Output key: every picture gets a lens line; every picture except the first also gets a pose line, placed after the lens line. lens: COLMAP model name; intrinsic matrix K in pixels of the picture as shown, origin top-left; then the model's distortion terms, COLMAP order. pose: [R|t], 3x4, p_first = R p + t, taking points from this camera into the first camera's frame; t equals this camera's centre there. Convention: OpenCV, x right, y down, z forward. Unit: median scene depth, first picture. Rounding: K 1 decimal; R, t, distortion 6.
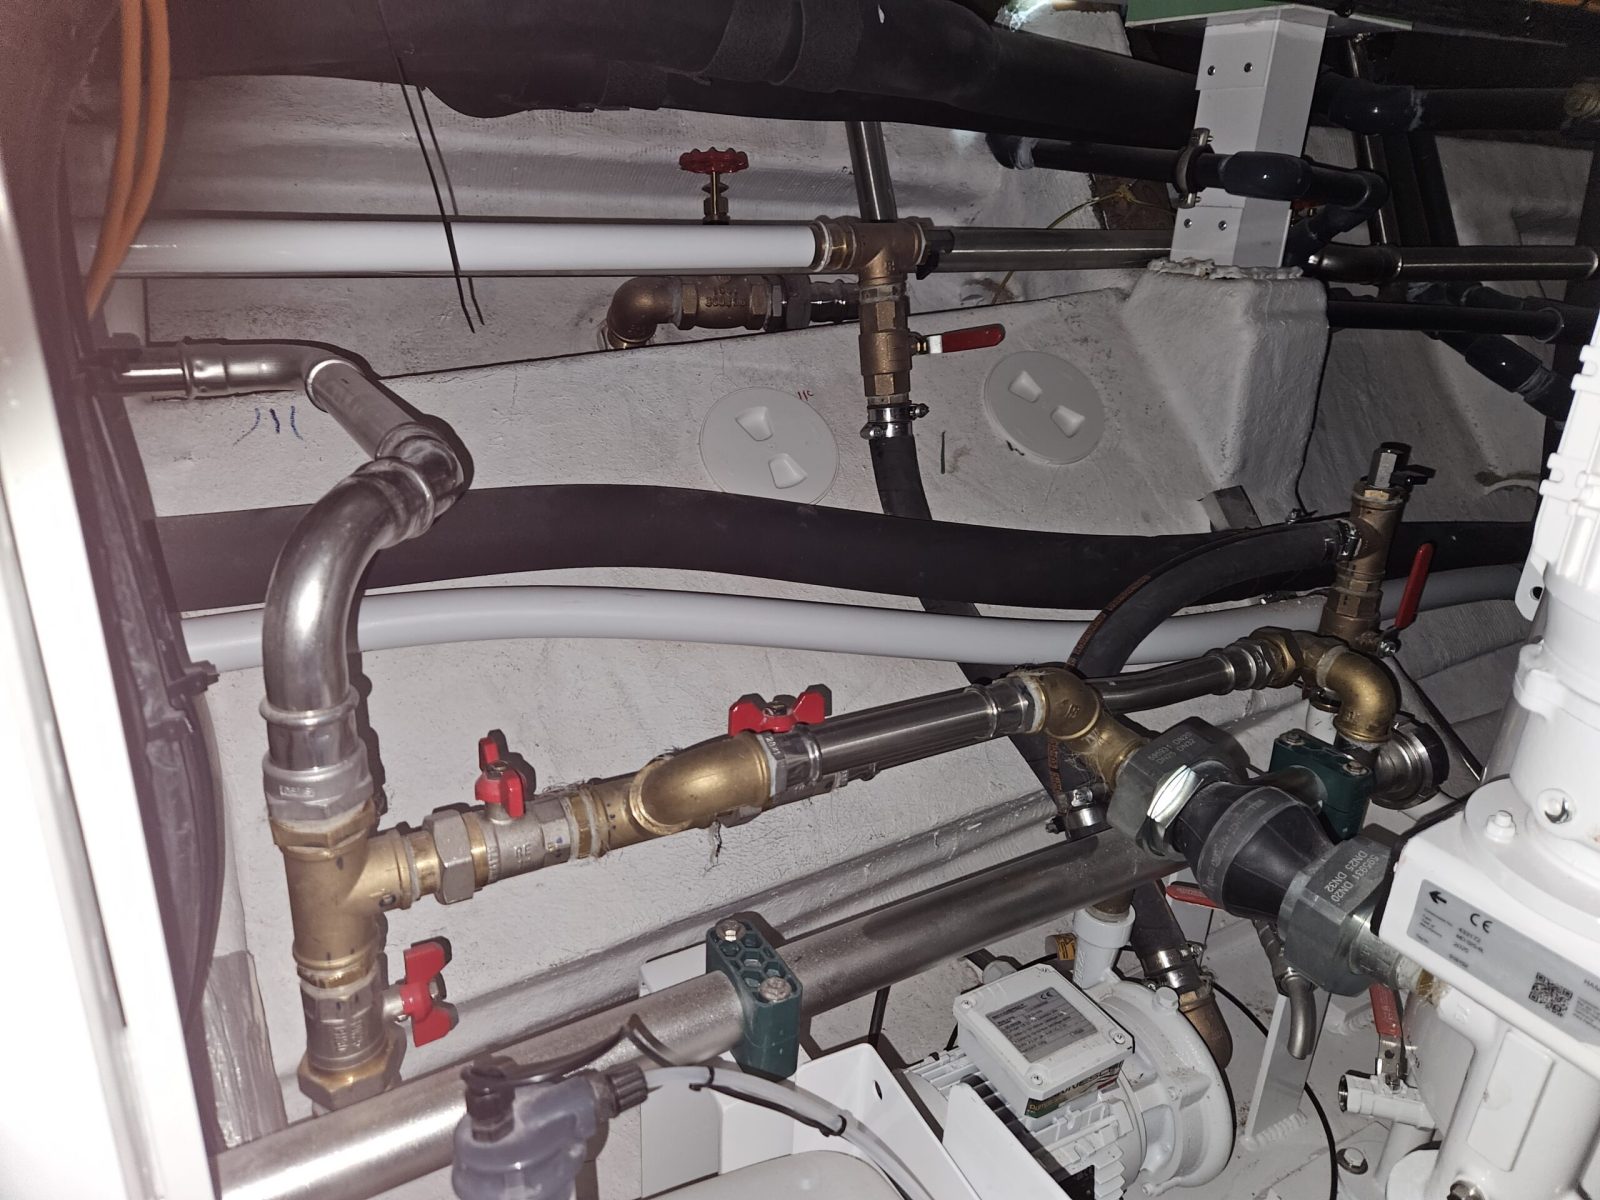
lens RADIAL K [[1070.4, 0, 792.9], [0, 1070.4, 583.8], [0, 0, 1]] dist [0.086464, -0.077004]
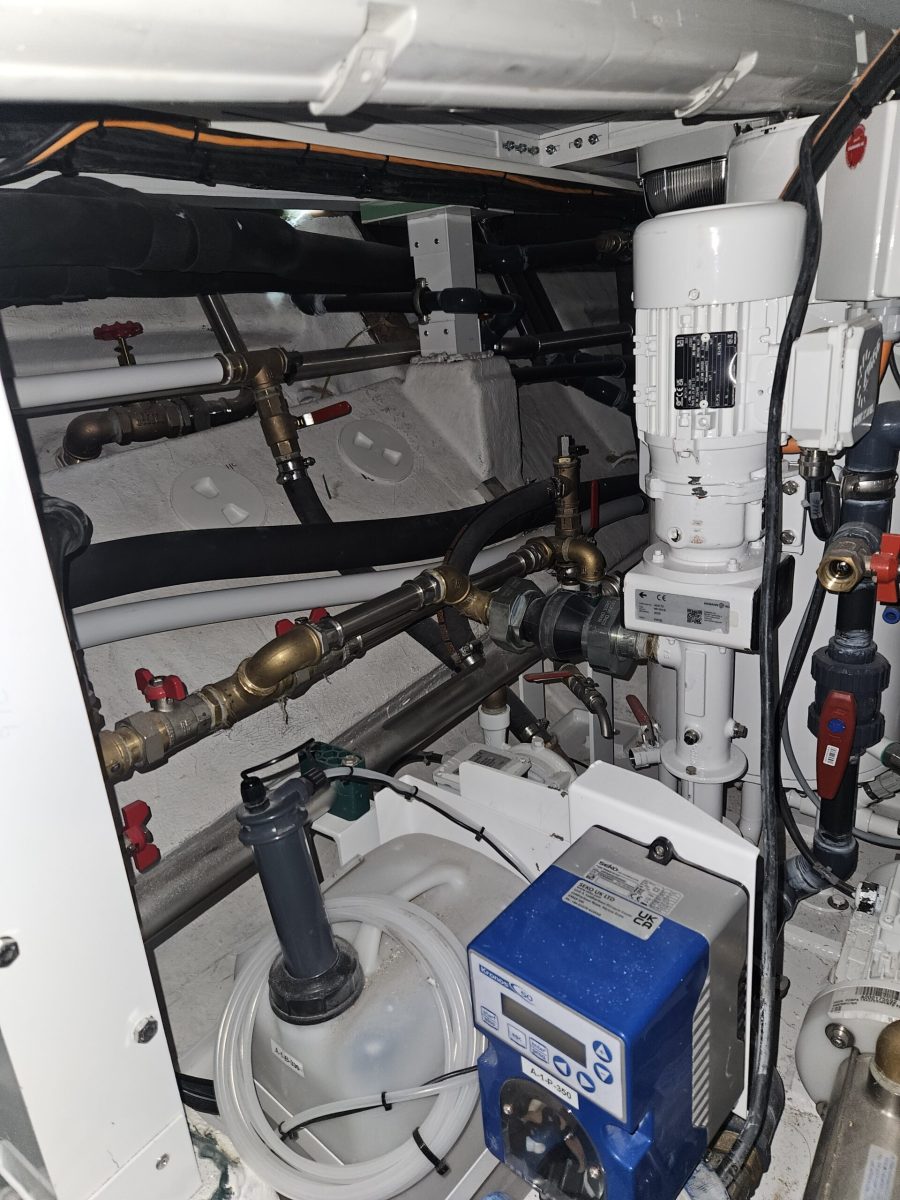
lens RADIAL K [[802.8, 0, 453.4], [0, 802.8, 586.3], [0, 0, 1]] dist [0.086464, -0.077004]
pose [[0.910448, -0.233438, 0.341455, -0.125793], [0.253883, 0.967106, -0.015781, 0.083310], [-0.326539, 0.101058, 0.939766, -0.163532]]
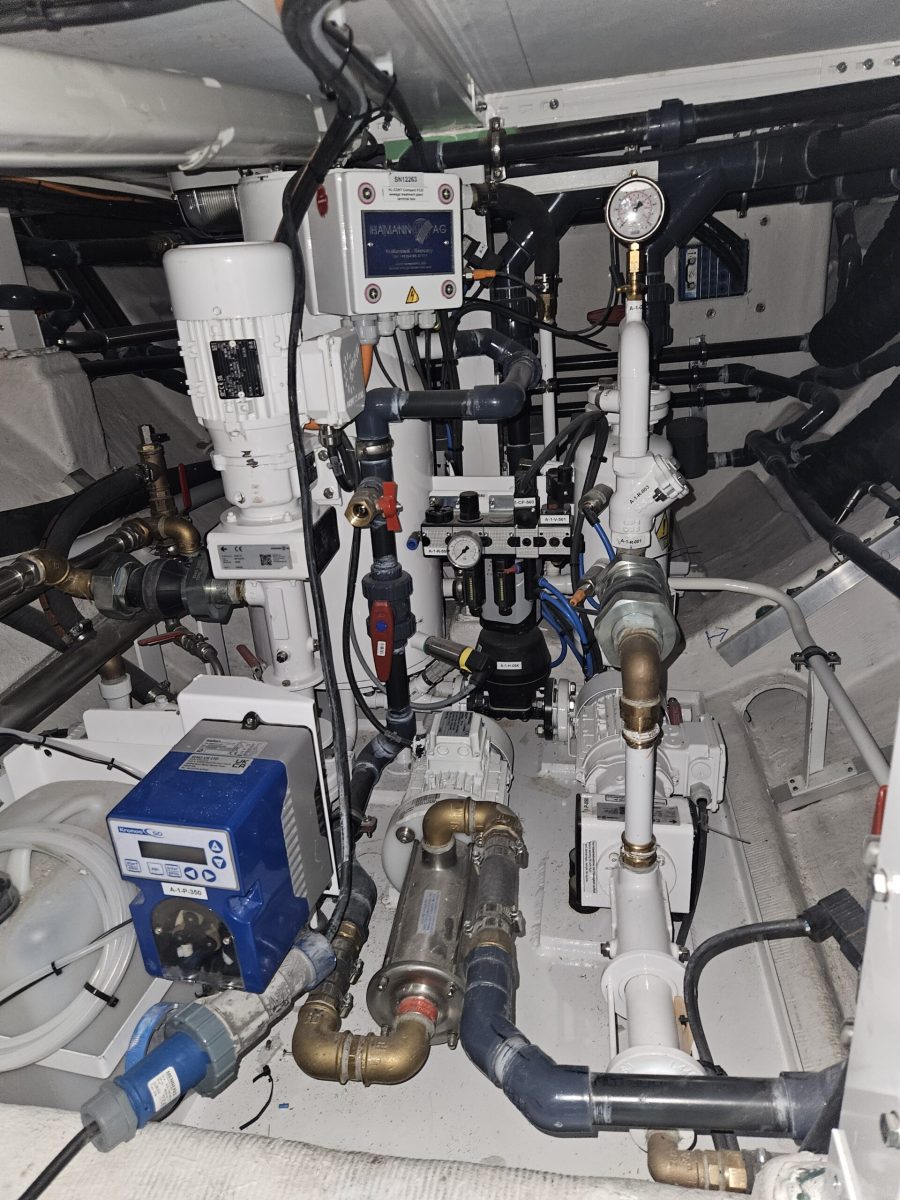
lens RADIAL K [[796.8, 0, 452.8], [0, 796.8, 588.3], [0, 0, 1]] dist [0.062260, -0.040953]
pose [[0.625158, -0.362054, 0.691443, -0.195046], [0.368874, 0.917773, 0.147053, 0.122640], [-0.687829, 0.163124, 0.707306, -0.327388]]
